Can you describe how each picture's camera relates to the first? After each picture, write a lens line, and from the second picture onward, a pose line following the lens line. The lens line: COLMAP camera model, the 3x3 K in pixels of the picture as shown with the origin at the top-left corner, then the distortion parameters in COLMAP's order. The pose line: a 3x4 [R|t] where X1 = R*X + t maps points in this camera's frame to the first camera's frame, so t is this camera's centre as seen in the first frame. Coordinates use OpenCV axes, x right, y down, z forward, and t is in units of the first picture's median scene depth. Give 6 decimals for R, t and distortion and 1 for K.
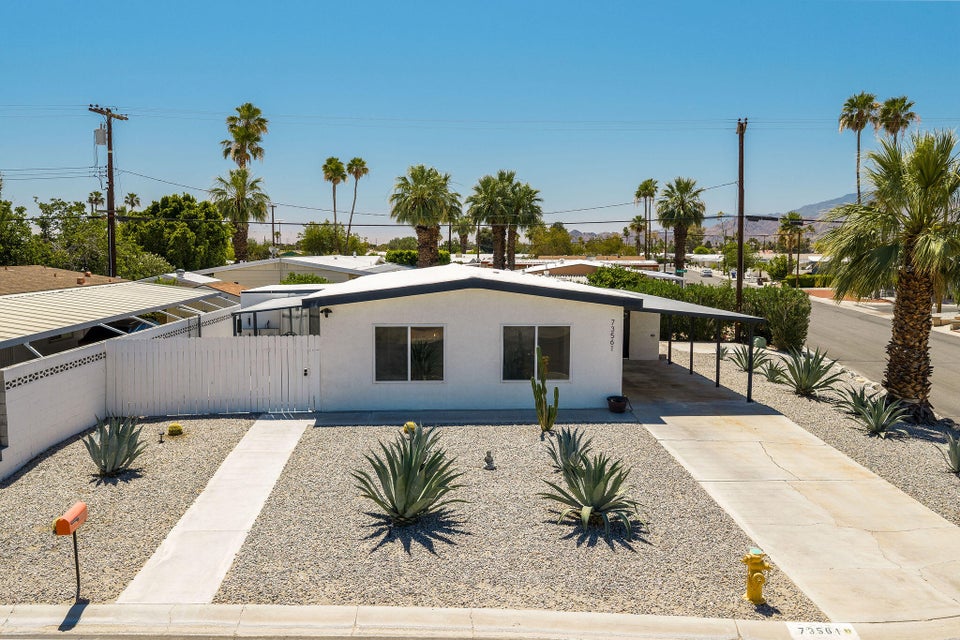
lens RADIAL K [[788.9, 0, 480.0], [0, 788.9, 320.0], [0, 0, 1]] dist [0.011265, -0.010025]
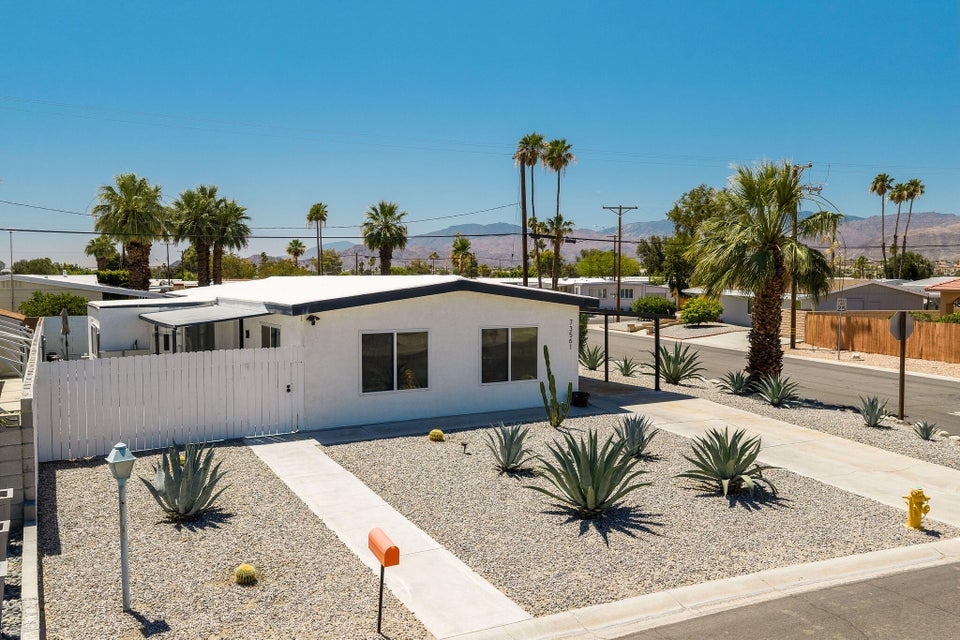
lens RADIAL K [[788.9, 0, 480.0], [0, 788.9, 320.0], [0, 0, 1]] dist [0.011265, -0.010025]
pose [[0.895965, -0.028295, 0.443222, -0.388030], [0.042831, 0.998822, -0.022818, 0.017850], [-0.442054, 0.039428, 0.896121, 0.099776]]
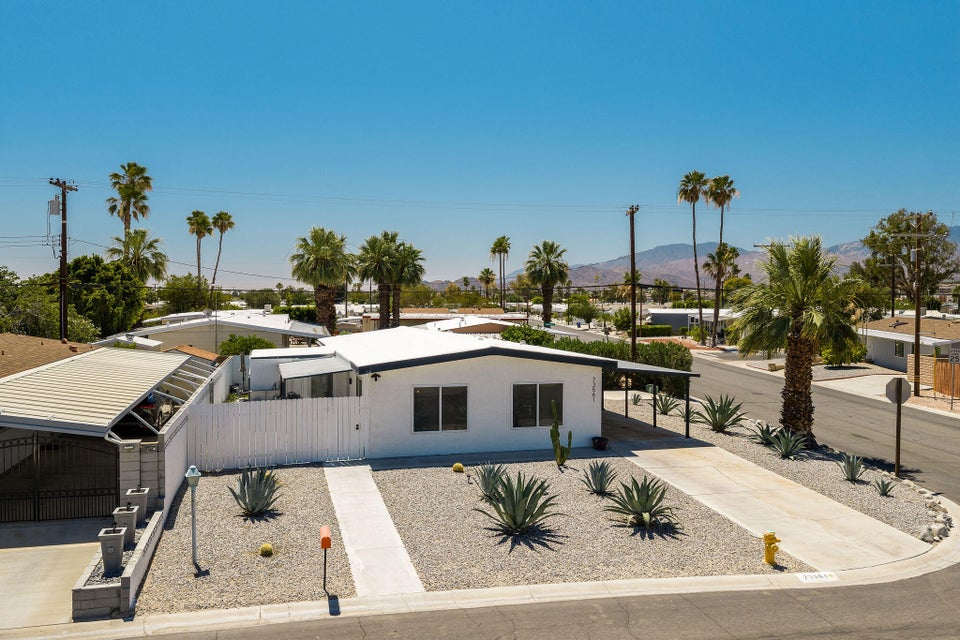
lens RADIAL K [[784.4, 0, 480.0], [0, 784.4, 320.0], [0, 0, 1]] dist [0.010938, -0.003683]
pose [[0.978795, -0.007145, 0.204720, -0.261430], [0.019587, 0.998077, -0.058815, -0.021258], [-0.203906, 0.061577, 0.977052, -0.210497]]
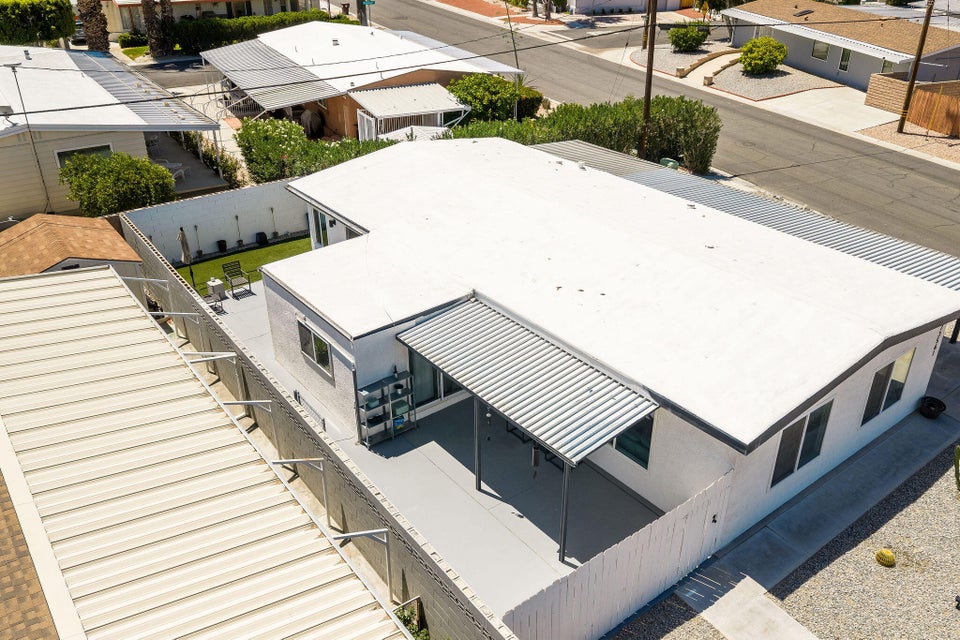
lens RADIAL K [[788.9, 0, 480.0], [0, 788.9, 320.0], [0, 0, 1]] dist [0.011265, -0.010025]
pose [[0.829621, -0.273936, 0.486506, -0.646573], [0.058278, 0.909091, 0.412502, -0.377137], [-0.555277, -0.313868, 0.770165, 0.575312]]
